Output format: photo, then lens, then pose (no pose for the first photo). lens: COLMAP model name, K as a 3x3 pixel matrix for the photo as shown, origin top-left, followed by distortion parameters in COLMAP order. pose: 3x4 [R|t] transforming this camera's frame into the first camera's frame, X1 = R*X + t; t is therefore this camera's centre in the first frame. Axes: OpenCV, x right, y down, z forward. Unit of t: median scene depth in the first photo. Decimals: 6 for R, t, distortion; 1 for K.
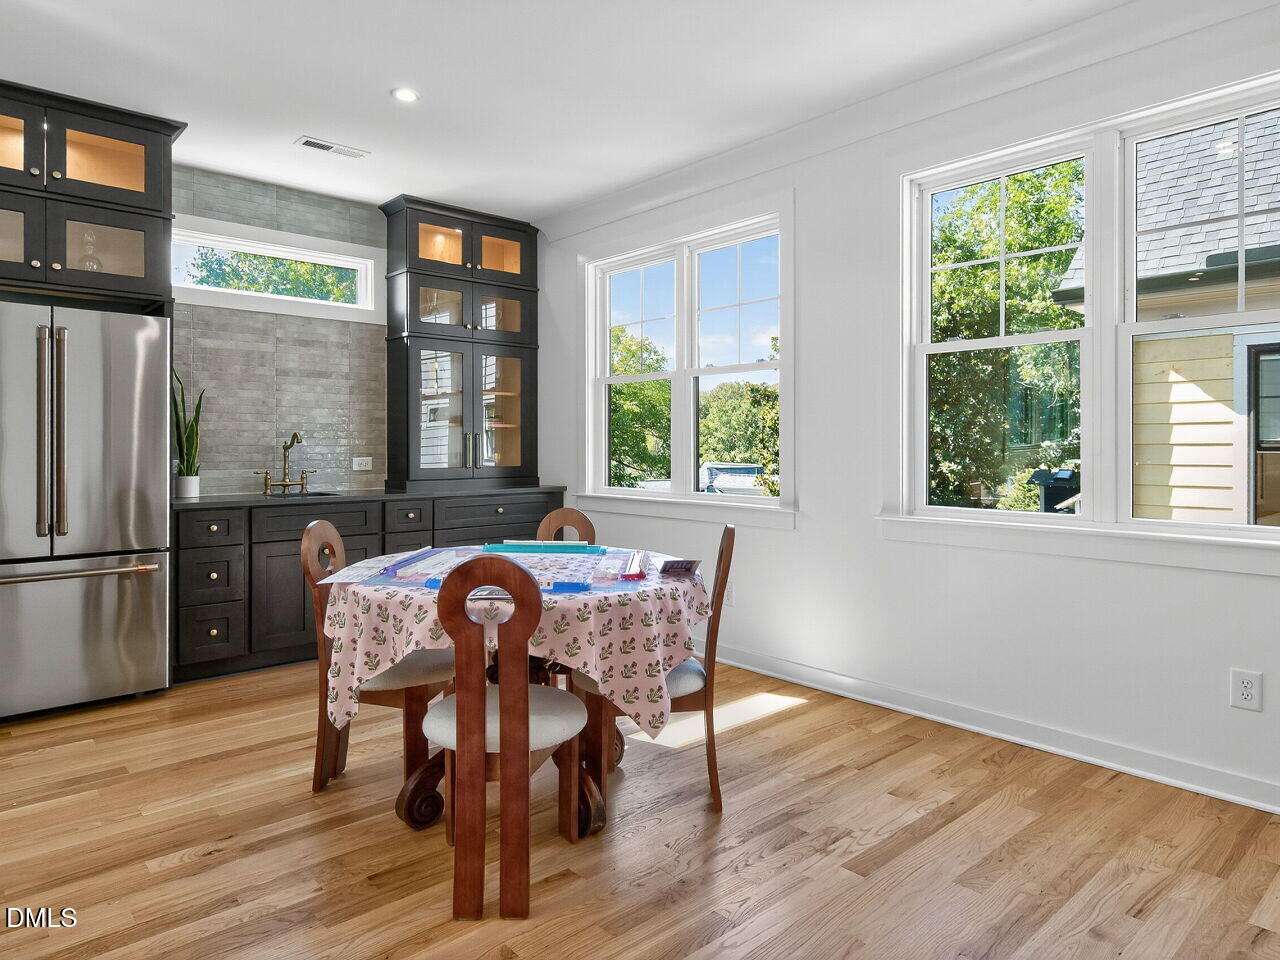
lens RADIAL K [[820.1, 0, 654.3], [0, 820.1, 453.0], [0, 0, 1]] dist [0.011267, 0.000659]
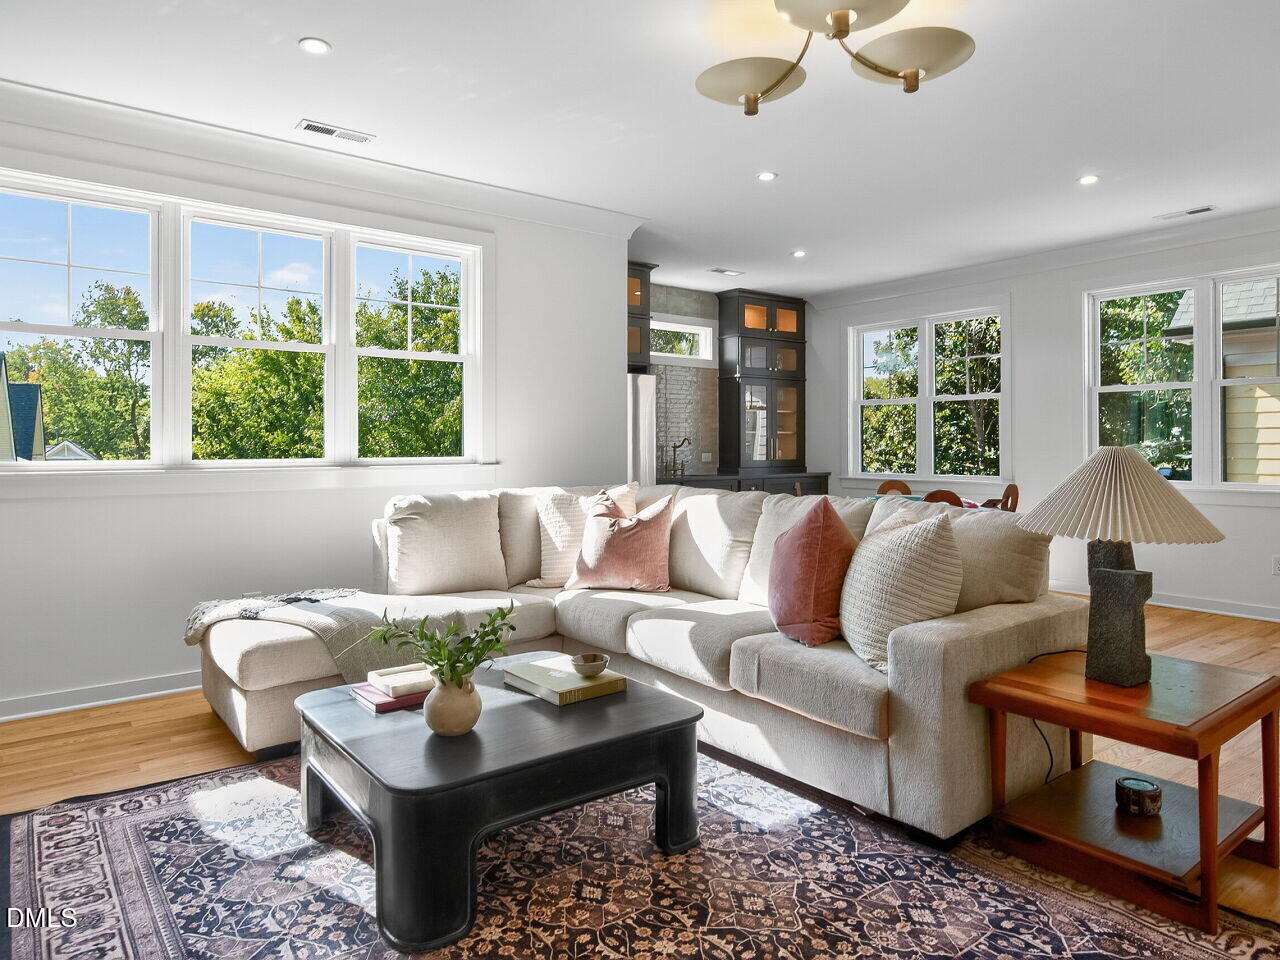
lens RADIAL K [[820.1, 0, 654.3], [0, 820.1, 453.0], [0, 0, 1]] dist [0.011267, 0.000659]
pose [[0.996020, -0.002486, -0.089092, -0.319645], [0.002320, 0.999995, -0.001962, 0.008072], [0.089097, 0.001748, 0.996021, -0.586902]]
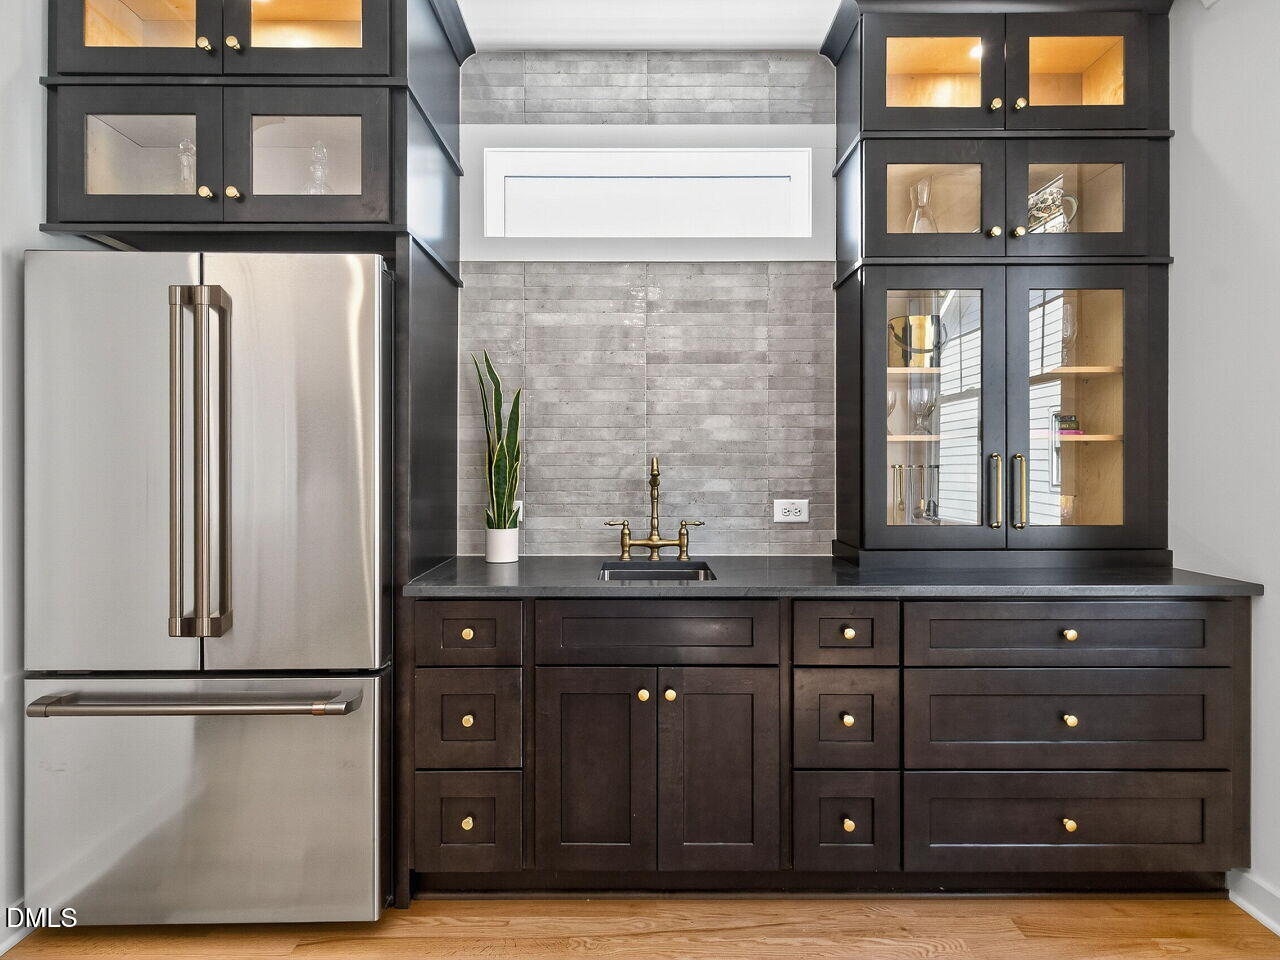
lens RADIAL K [[697.2, 0, 640.3], [0, 697.2, 463.3], [0, 0, 1]] dist [0.000354, -0.000042]
pose [[0.733236, -0.000068, -0.679974, -0.106607], [-0.005224, 0.999970, -0.005733, -0.016710], [0.679954, 0.007756, 0.733214, 0.589096]]
